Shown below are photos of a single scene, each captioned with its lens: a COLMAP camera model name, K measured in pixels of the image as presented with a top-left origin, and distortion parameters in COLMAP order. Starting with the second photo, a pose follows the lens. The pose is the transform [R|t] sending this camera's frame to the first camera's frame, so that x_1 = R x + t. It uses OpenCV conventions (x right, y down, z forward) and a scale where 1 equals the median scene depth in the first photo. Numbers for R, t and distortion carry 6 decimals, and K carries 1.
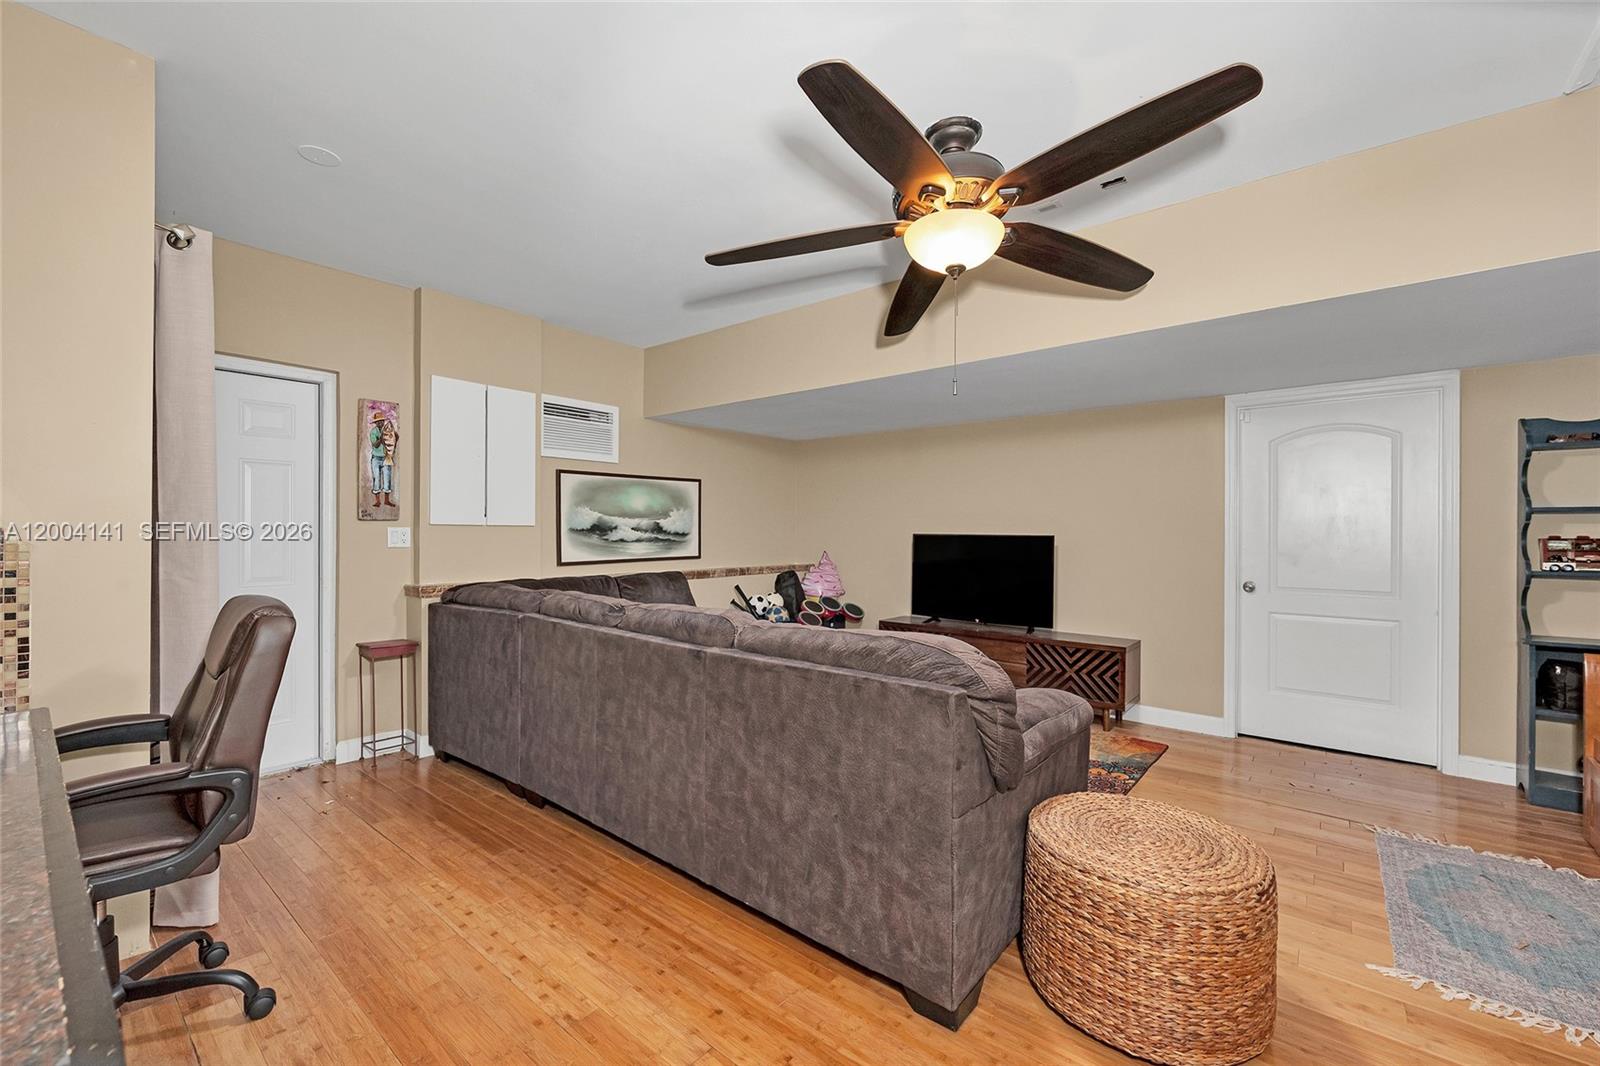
lens RADIAL K [[648.4, 0, 804.0], [0, 648.4, 529.3], [0, 0, 1]] dist [-0.002425, -0.000252]
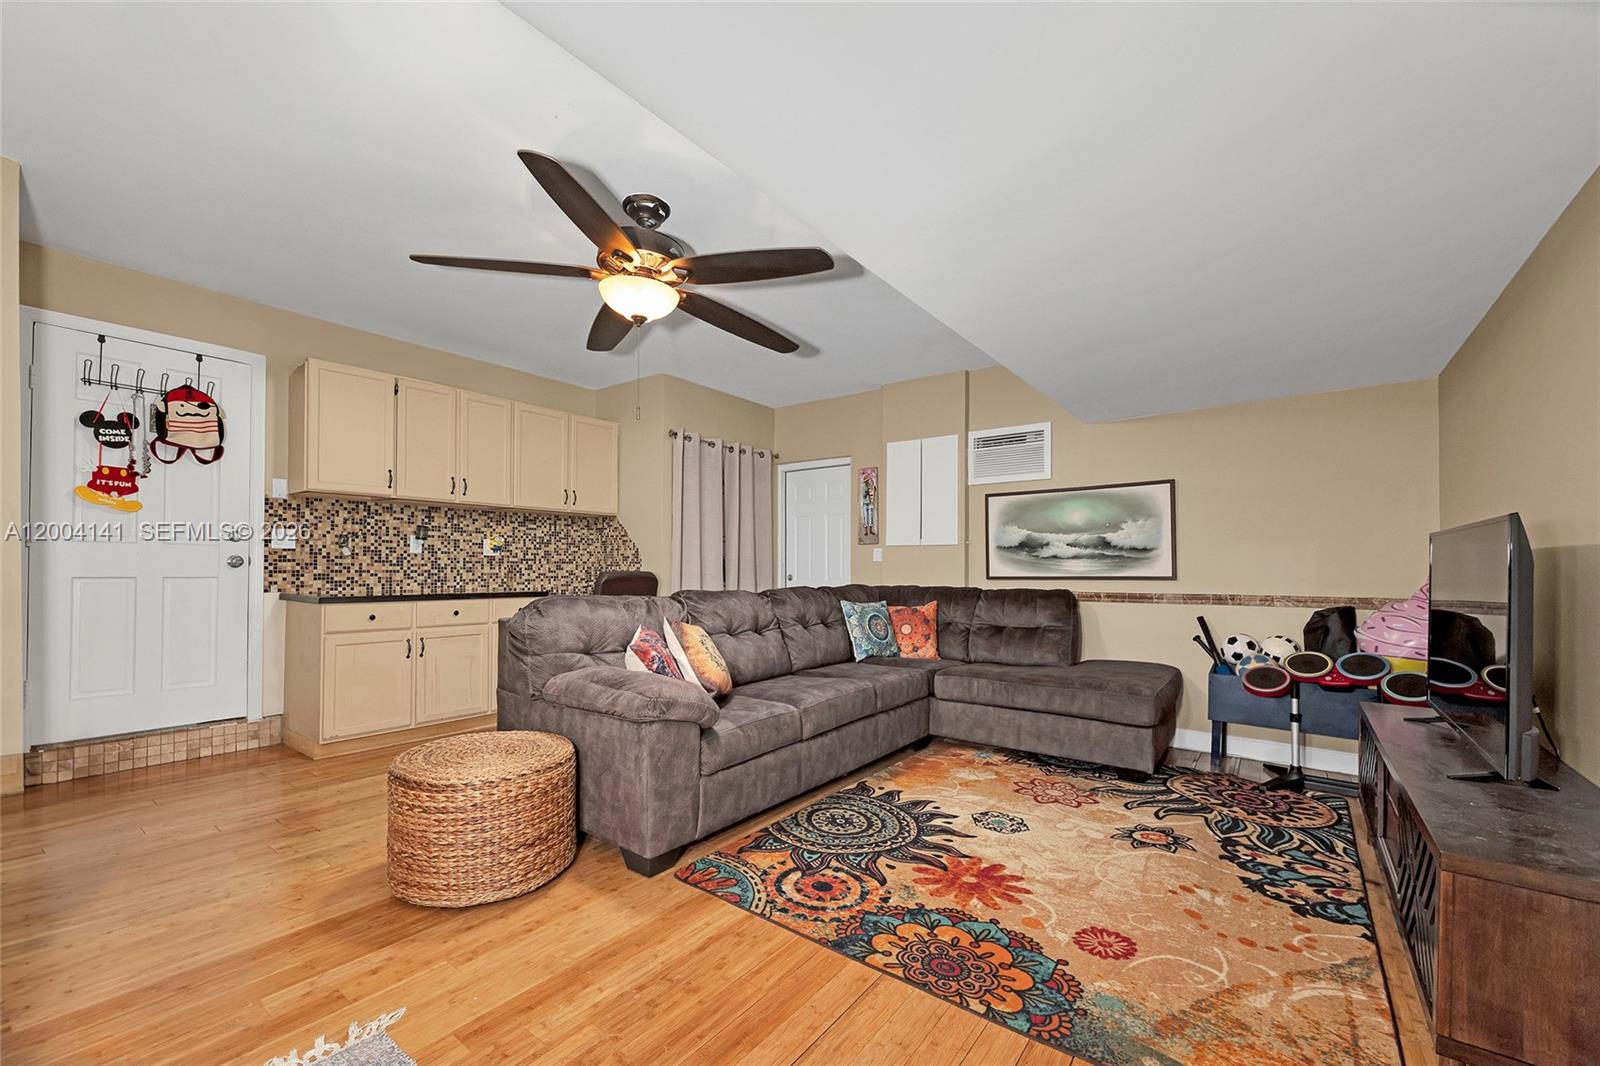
lens RADIAL K [[651.3, 0, 797.6], [0, 651.3, 553.5], [0, 0, 1]] dist [0.000174, -0.000106]
pose [[0.047479, -0.026419, -0.998523, 0.706008], [0.000130, 0.999650, -0.026443, 0.039263], [0.998872, 0.001126, 0.047466, 0.589545]]
